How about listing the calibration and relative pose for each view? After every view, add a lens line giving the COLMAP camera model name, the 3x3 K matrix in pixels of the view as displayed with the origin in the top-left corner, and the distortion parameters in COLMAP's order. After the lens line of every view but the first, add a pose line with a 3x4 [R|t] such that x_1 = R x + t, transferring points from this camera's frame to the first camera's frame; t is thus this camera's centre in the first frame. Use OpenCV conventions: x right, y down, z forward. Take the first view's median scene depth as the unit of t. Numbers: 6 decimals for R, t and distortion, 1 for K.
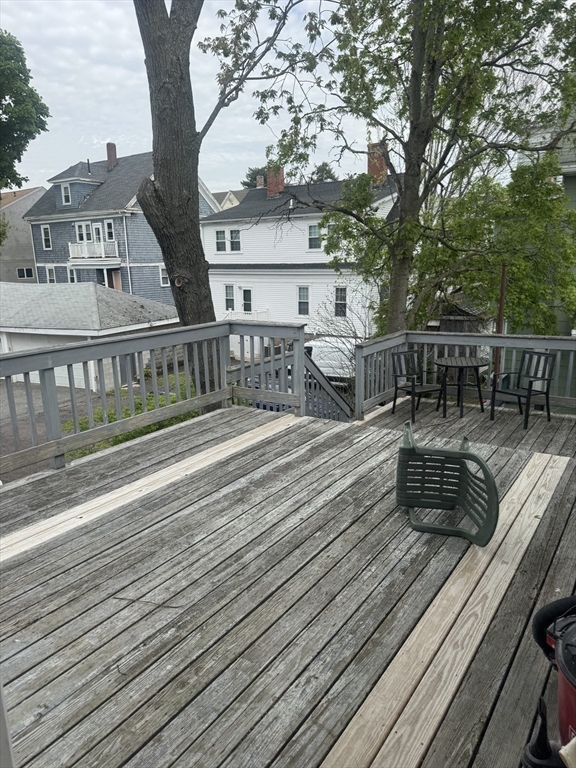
lens RADIAL K [[531.0, 0, 281.0], [0, 531.0, 383.8], [0, 0, 1]] dist [0.070758, -0.089326]
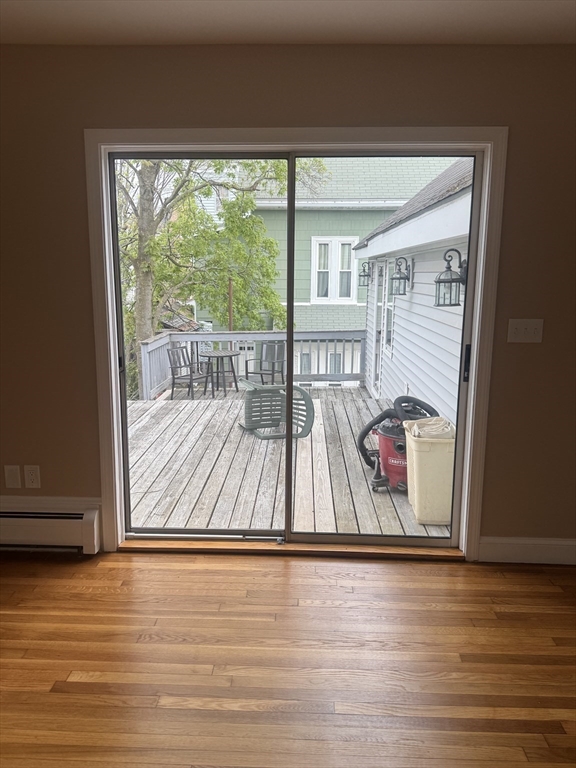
lens RADIAL K [[588.1, 0, 285.3], [0, 588.1, 379.8], [0, 0, 1]] dist [0.007286, -0.005328]
pose [[0.834083, -0.080678, 0.545707, -0.285923], [0.109997, 0.993705, -0.021214, 0.065243], [-0.540560, 0.077720, 0.837708, -0.227066]]
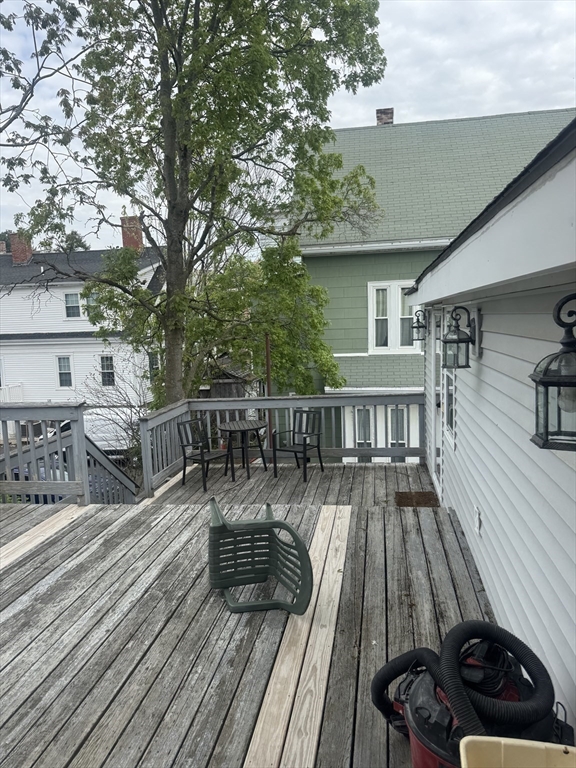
lens RADIAL K [[531.0, 0, 281.0], [0, 531.0, 383.8], [0, 0, 1]] dist [0.070758, -0.089326]
pose [[0.907945, -0.066852, 0.413723, -0.019848], [0.116039, 0.988701, -0.094896, -0.014285], [-0.402704, 0.134168, 0.905444, 0.017026]]
